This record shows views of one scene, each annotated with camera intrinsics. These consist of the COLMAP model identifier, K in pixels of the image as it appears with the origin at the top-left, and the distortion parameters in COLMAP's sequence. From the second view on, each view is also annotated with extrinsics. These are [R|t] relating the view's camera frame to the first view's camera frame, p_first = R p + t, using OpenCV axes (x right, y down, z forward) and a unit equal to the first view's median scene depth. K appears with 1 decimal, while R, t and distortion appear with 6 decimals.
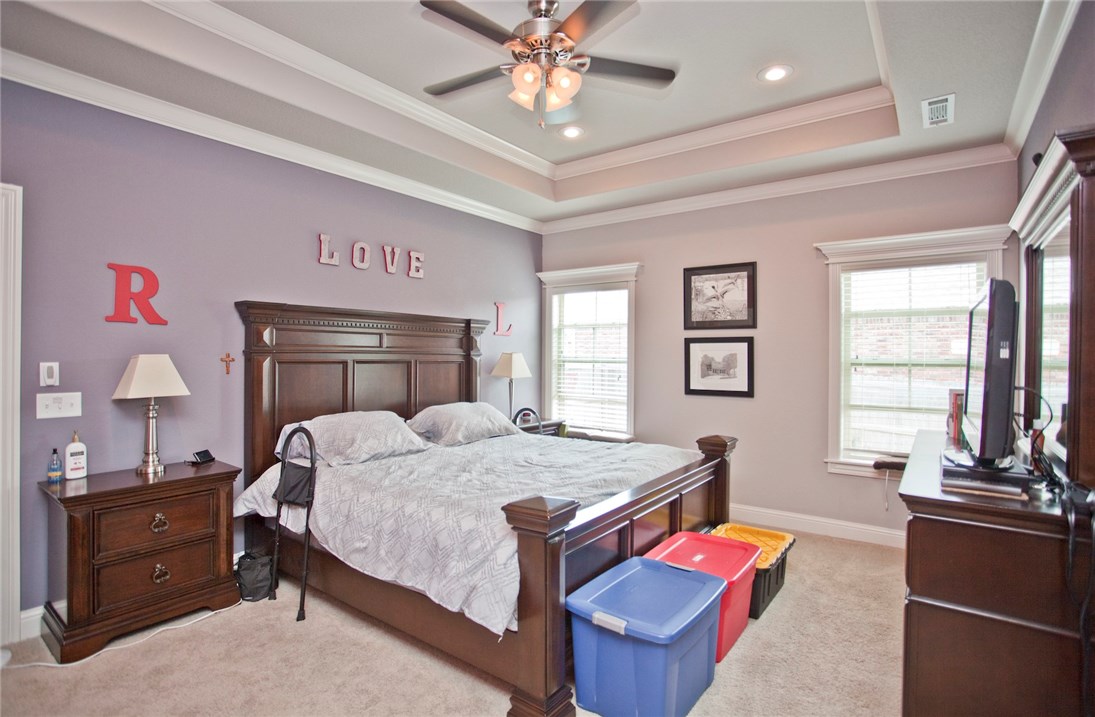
lens RADIAL K [[529.5, 0, 545.1], [0, 529.5, 359.9], [0, 0, 1]] dist [-0.043624, 0.000130]
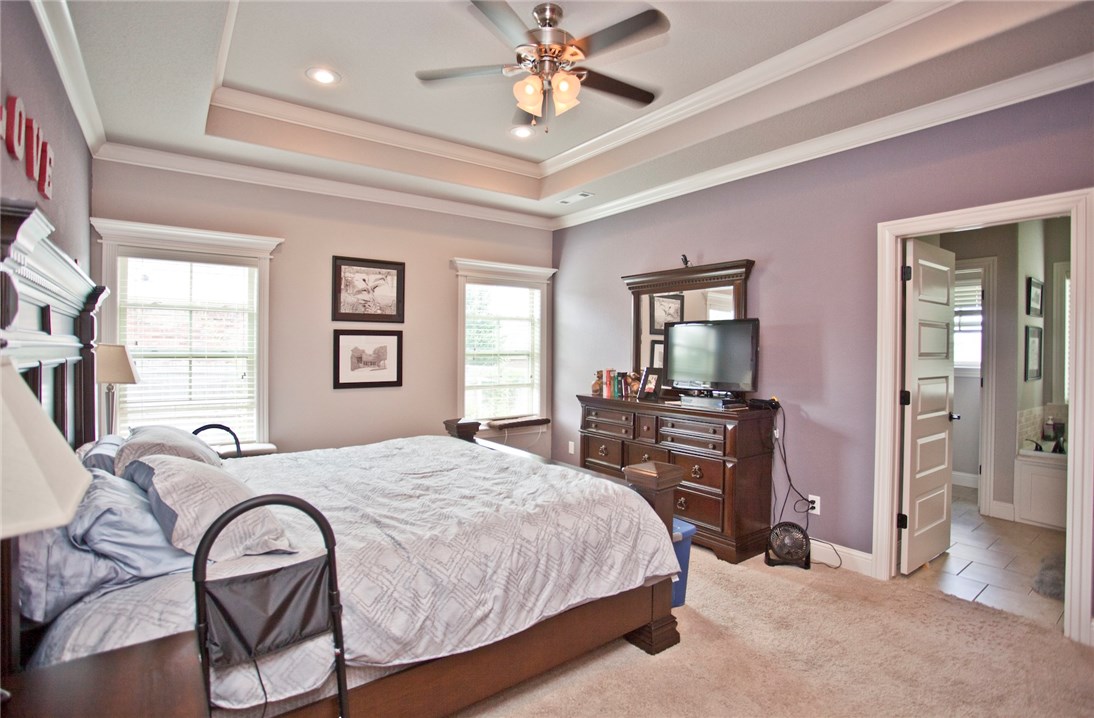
lens RADIAL K [[527.0, 0, 547.9], [0, 527.0, 352.5], [0, 0, 1]] dist [-0.060645, 0.000538]
pose [[0.278909, -0.008792, 0.960277, -0.544124], [0.009043, 0.999938, 0.006528, -0.002922], [-0.960275, 0.006863, 0.278972, 0.384185]]
